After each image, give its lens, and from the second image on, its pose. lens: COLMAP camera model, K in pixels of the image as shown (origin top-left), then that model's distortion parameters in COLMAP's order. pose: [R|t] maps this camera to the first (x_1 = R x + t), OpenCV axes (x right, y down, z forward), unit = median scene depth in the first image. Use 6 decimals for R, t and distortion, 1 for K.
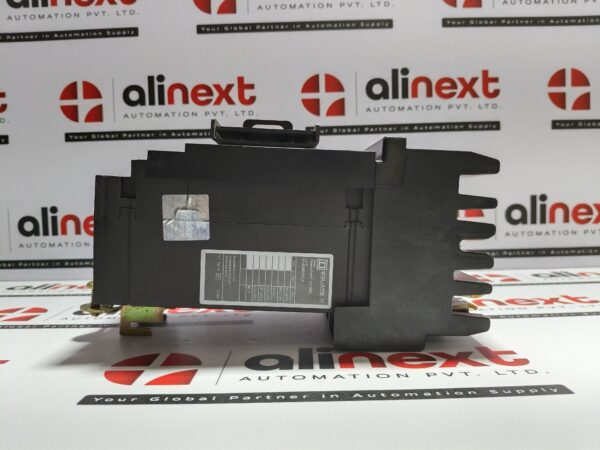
lens RADIAL K [[473.0, 0, 295.5], [0, 473.0, 227.6], [0, 0, 1]] dist [0.006924, -0.084289]
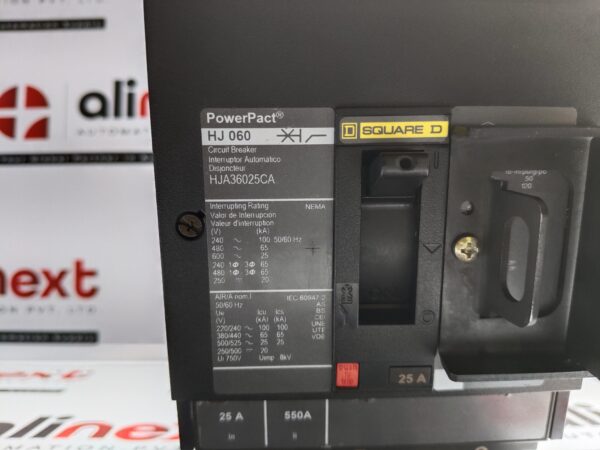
lens RADIAL K [[495.6, 0, 287.6], [0, 495.6, 227.0], [0, 0, 1]] dist [-0.049365, -0.023895]
pose [[0.999590, 0.019455, 0.021013, -0.055329], [-0.016645, 0.991832, -0.126459, -0.002402], [-0.023302, 0.126057, 0.991749, 0.270419]]
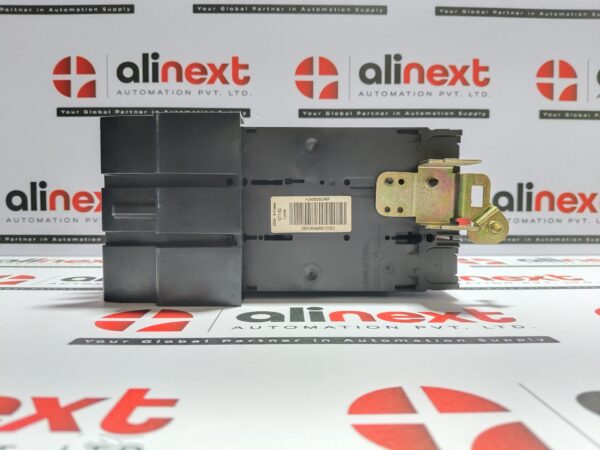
lens RADIAL K [[473.0, 0, 296.5], [0, 473.0, 228.8], [0, 0, 1]] dist [0.006924, -0.084289]
pose [[0.999251, 0.024971, 0.029551, -0.006752], [-0.024743, 0.999662, -0.008041, 0.051301], [-0.029742, 0.007303, 0.999531, -0.005447]]
